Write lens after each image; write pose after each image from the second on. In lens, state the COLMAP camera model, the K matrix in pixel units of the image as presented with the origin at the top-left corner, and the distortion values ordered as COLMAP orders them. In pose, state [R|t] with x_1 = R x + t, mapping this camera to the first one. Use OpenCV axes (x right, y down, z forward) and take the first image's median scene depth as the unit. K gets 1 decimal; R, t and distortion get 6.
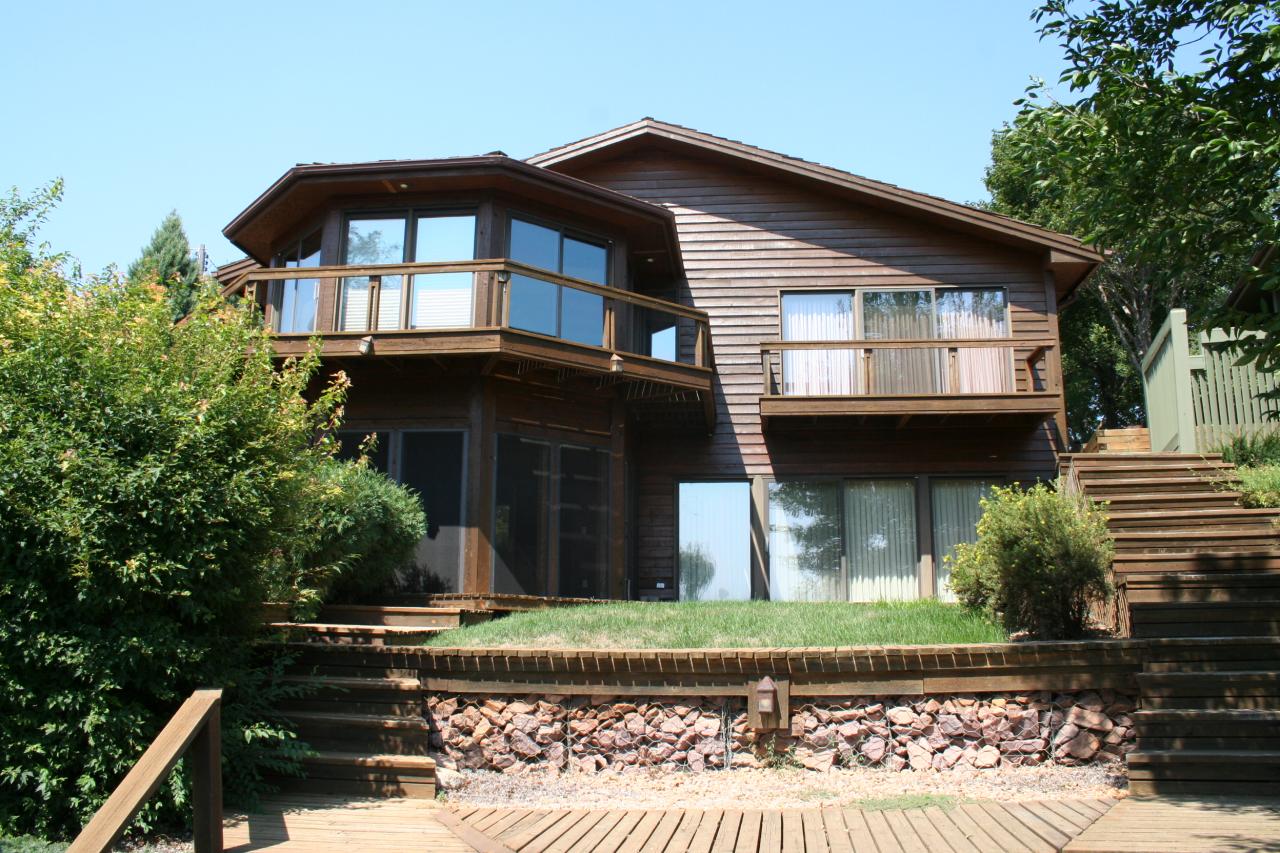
lens RADIAL K [[1066.8, 0, 640.4], [0, 1066.8, 392.9], [0, 0, 1]] dist [-0.167541, 0.142416]
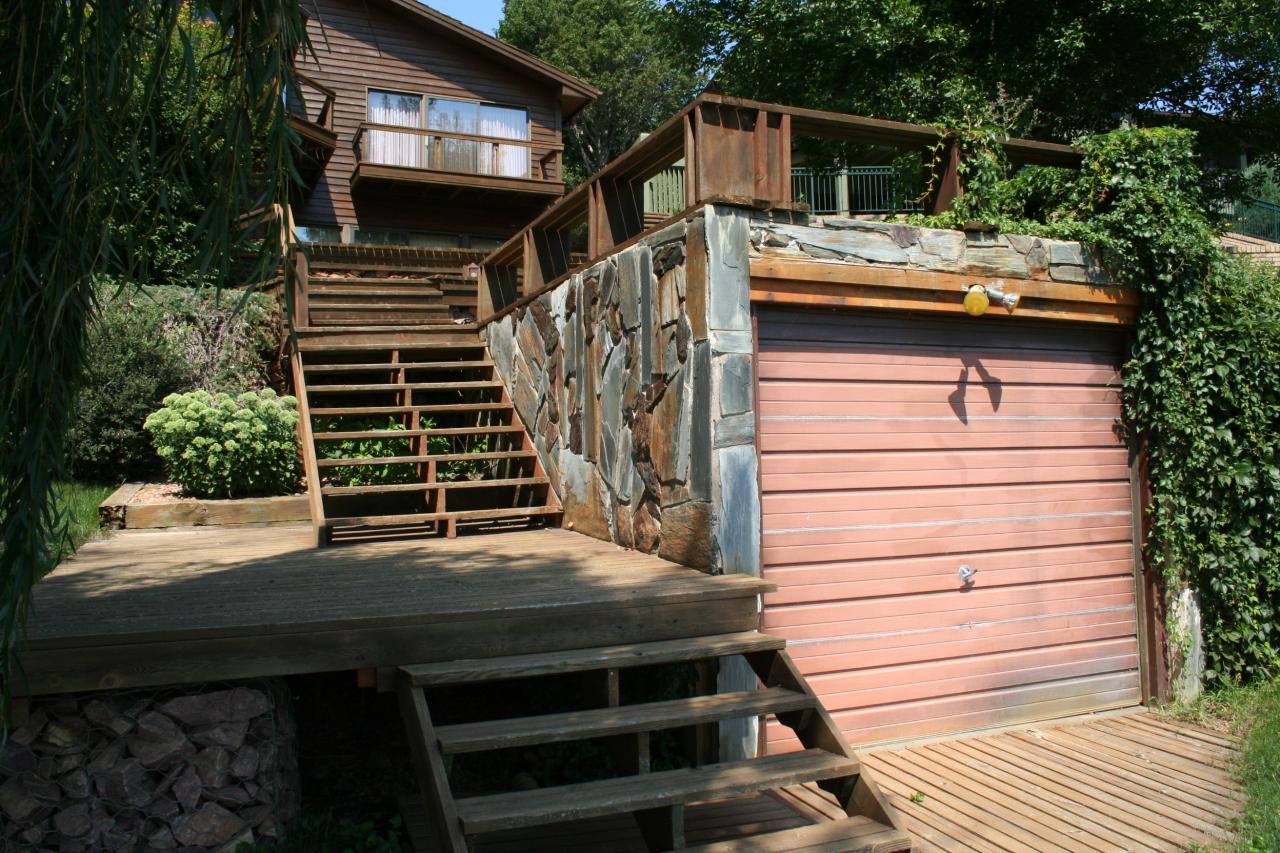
lens RADIAL K [[1066.8, 0, 640.4], [0, 1066.8, 392.9], [0, 0, 1]] dist [-0.167541, 0.142416]
pose [[0.859197, 0.015184, 0.511419, -0.401975], [-0.086590, 0.989457, 0.116095, 0.169300], [-0.504264, -0.144032, 0.851453, -0.554621]]
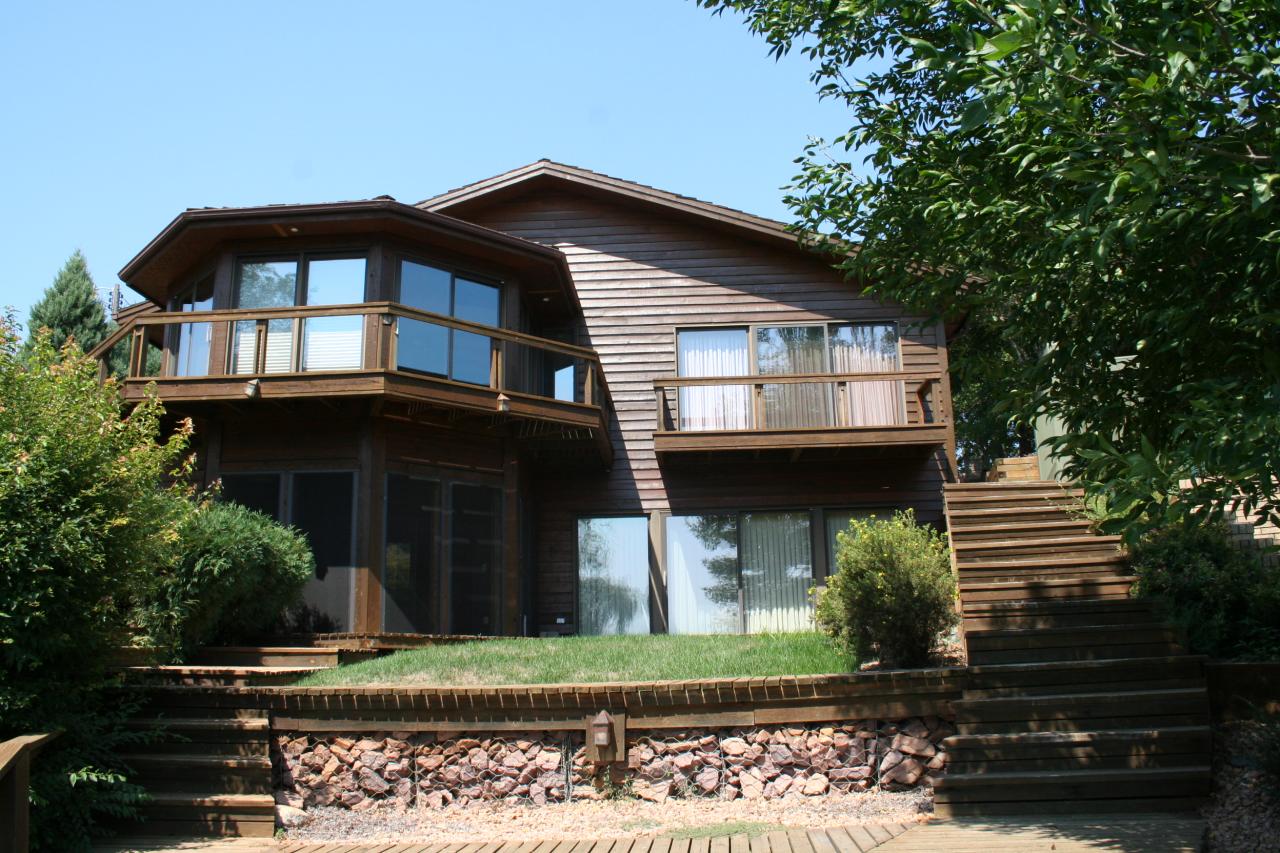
lens RADIAL K [[1066.8, 0, 640.4], [0, 1066.8, 392.9], [0, 0, 1]] dist [-0.167541, 0.142416]
pose [[0.998330, -0.012602, 0.056376, 0.068206], [0.014305, 0.999450, -0.029901, -0.006762], [-0.055968, 0.030658, 0.997962, -0.026392]]
